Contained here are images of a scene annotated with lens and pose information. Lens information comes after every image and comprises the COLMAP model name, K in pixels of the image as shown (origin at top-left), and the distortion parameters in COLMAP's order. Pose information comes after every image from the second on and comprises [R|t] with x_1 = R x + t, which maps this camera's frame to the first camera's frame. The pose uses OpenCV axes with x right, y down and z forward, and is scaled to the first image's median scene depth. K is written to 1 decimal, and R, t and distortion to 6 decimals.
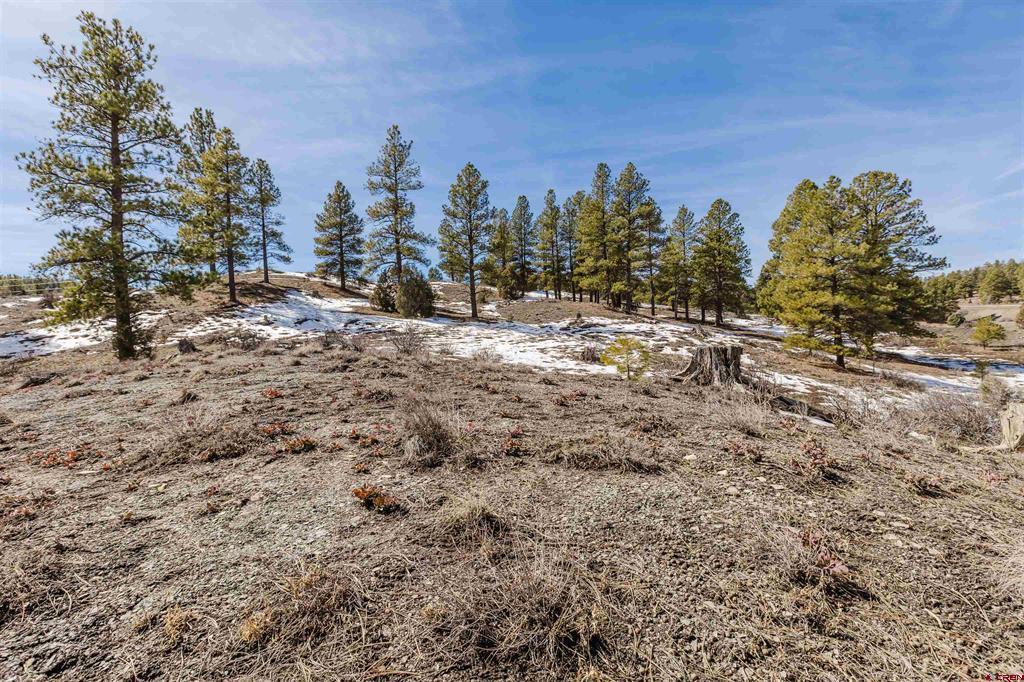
lens RADIAL K [[459.4, 0, 497.8], [0, 459.4, 331.0], [0, 0, 1]] dist [0.005595, -0.002126]
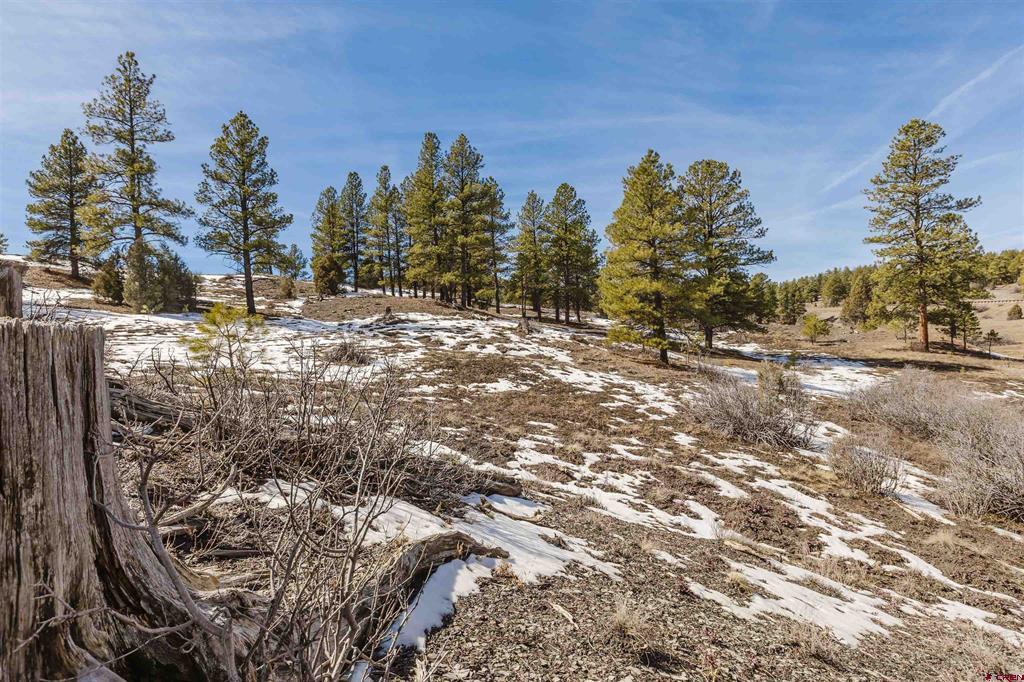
lens RADIAL K [[505.7, 0, 502.4], [0, 505.7, 323.8], [0, 0, 1]] dist [-0.001984, 0.001192]
pose [[0.973161, -0.008043, 0.229983, 0.159125], [0.015882, 0.999354, -0.032254, 0.021166], [-0.229575, 0.035040, 0.972660, 0.088195]]
